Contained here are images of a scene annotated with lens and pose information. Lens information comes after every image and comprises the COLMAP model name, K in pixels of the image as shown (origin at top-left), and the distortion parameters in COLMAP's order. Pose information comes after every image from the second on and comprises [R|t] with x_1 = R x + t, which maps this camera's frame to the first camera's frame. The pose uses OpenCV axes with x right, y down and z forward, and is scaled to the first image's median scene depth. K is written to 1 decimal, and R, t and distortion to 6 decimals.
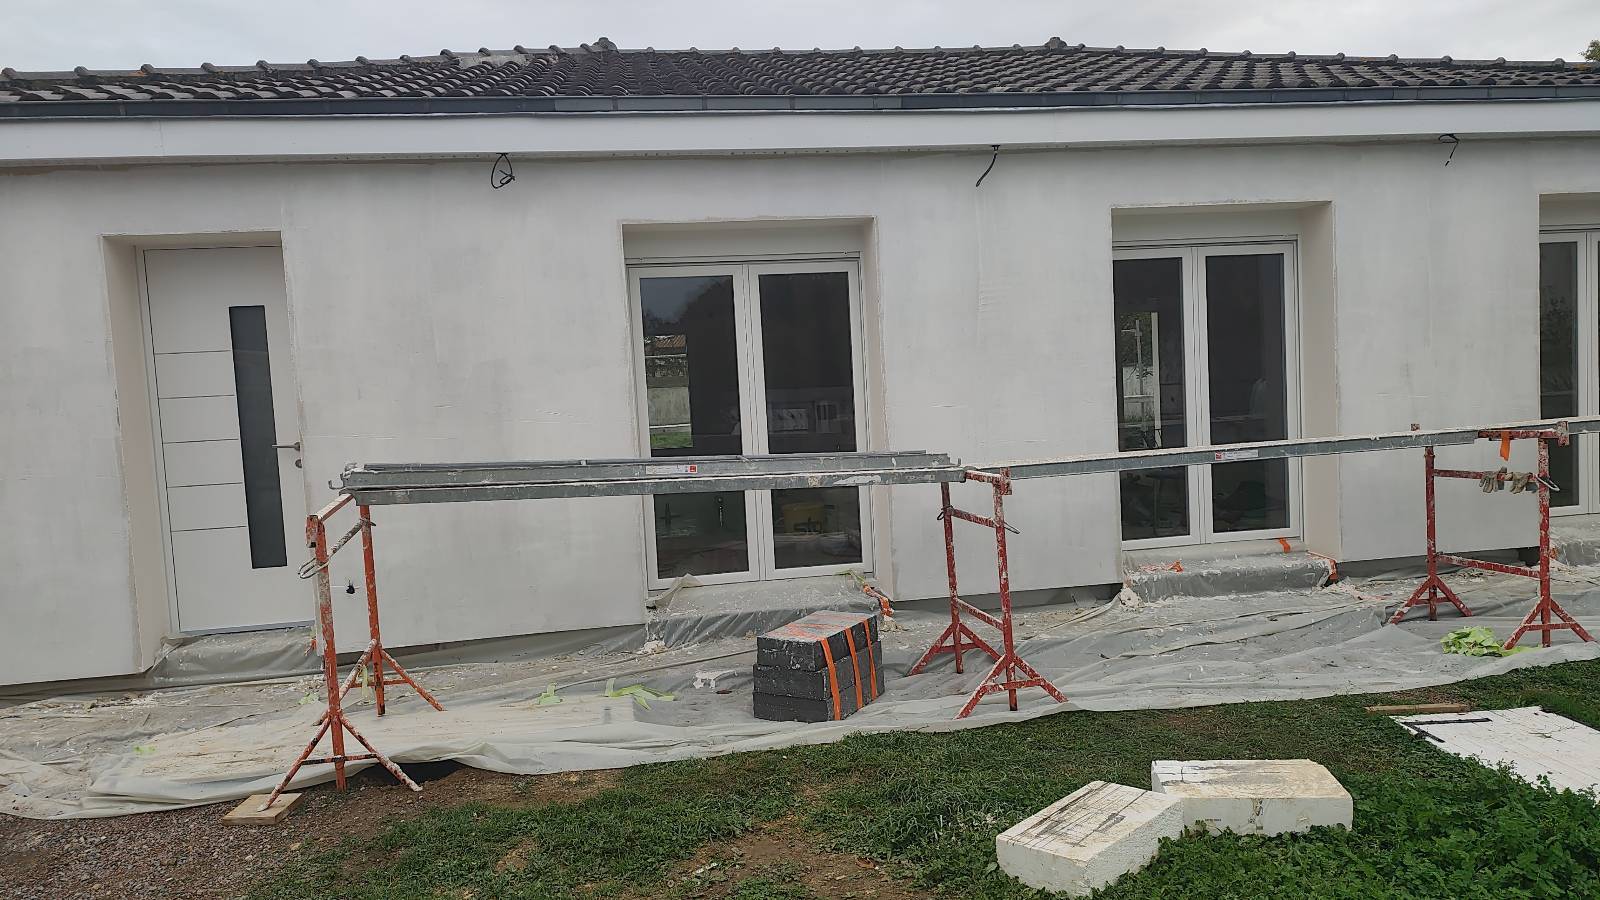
lens RADIAL K [[1106.5, 0, 794.7], [0, 1106.5, 455.9], [0, 0, 1]] dist [0.011132, -0.009434]
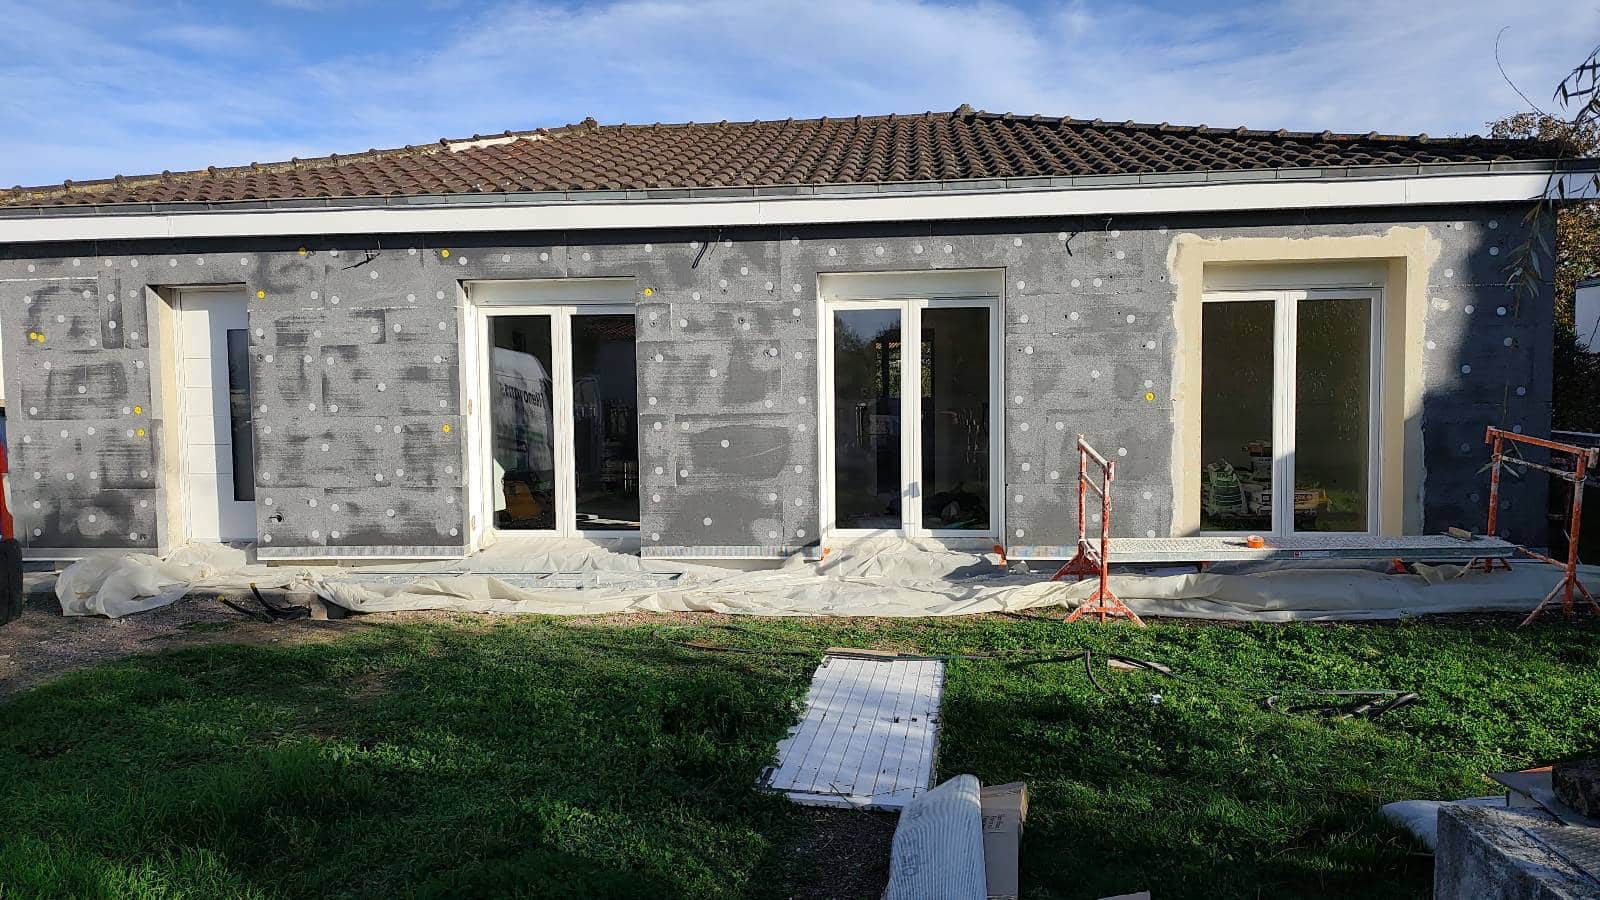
lens RADIAL K [[1106.5, 0, 792.2], [0, 1106.5, 448.4], [0, 0, 1]] dist [0.011132, -0.009434]
pose [[0.965205, 0.056290, -0.255363, 0.636453], [-0.056824, 0.998370, 0.005294, -0.022398], [0.255245, 0.009401, 0.966831, -0.280041]]
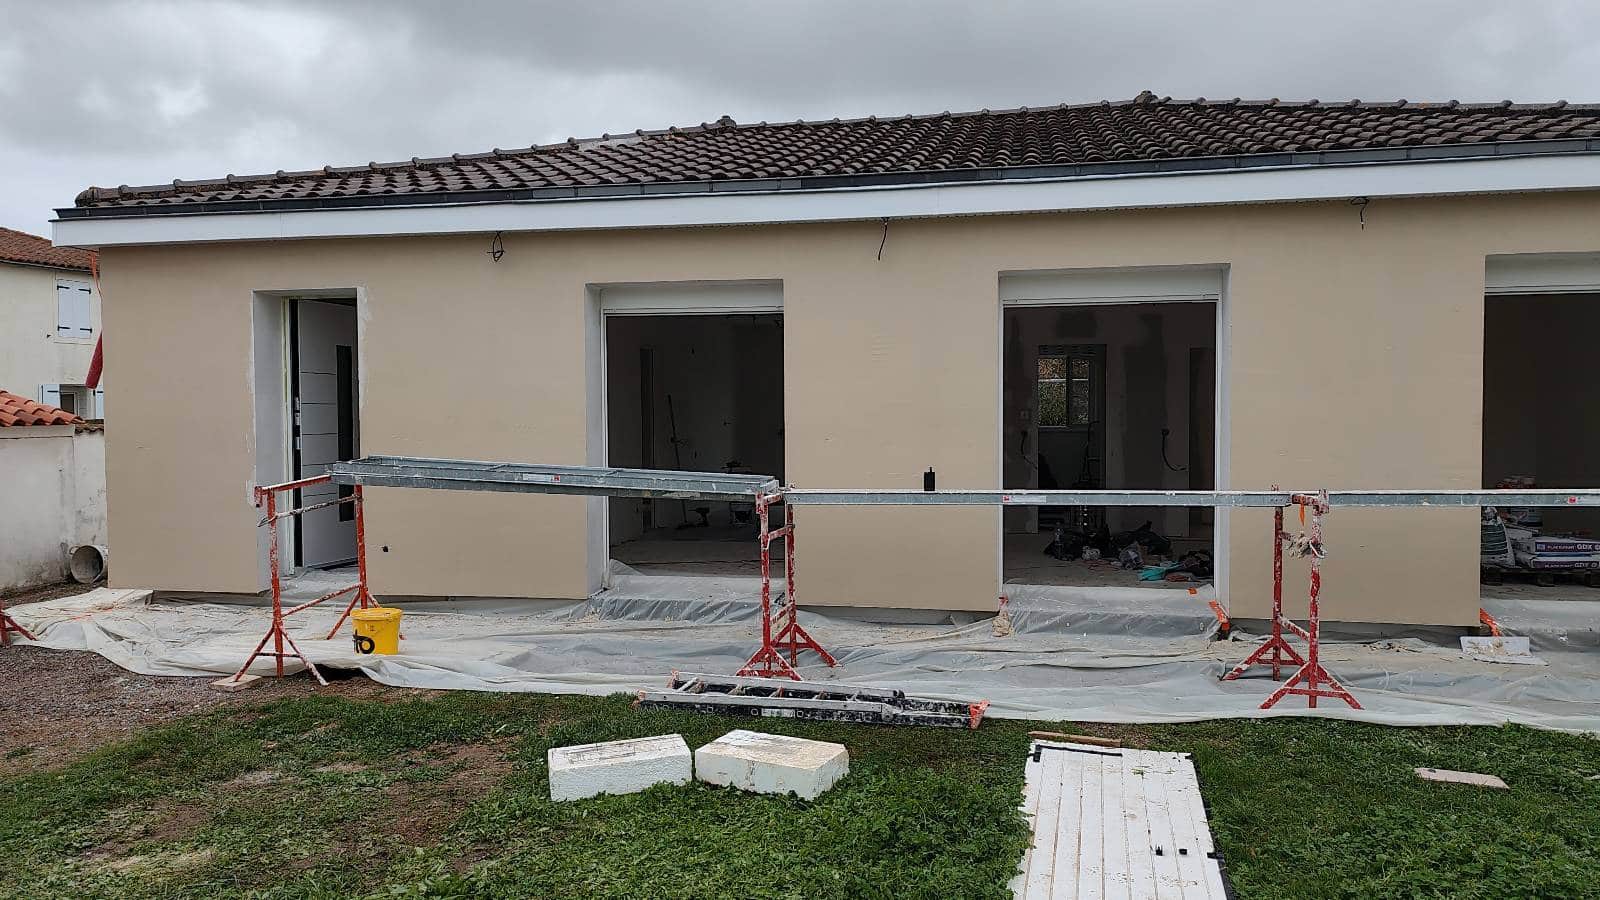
lens RADIAL K [[1106.5, 0, 794.1], [0, 1106.5, 439.3], [0, 0, 1]] dist [0.011132, -0.009434]
pose [[0.934501, 0.057195, -0.351335, 0.522227], [-0.069398, 0.997341, -0.022226, -0.017937], [0.349130, 0.045152, 0.935986, -0.104226]]
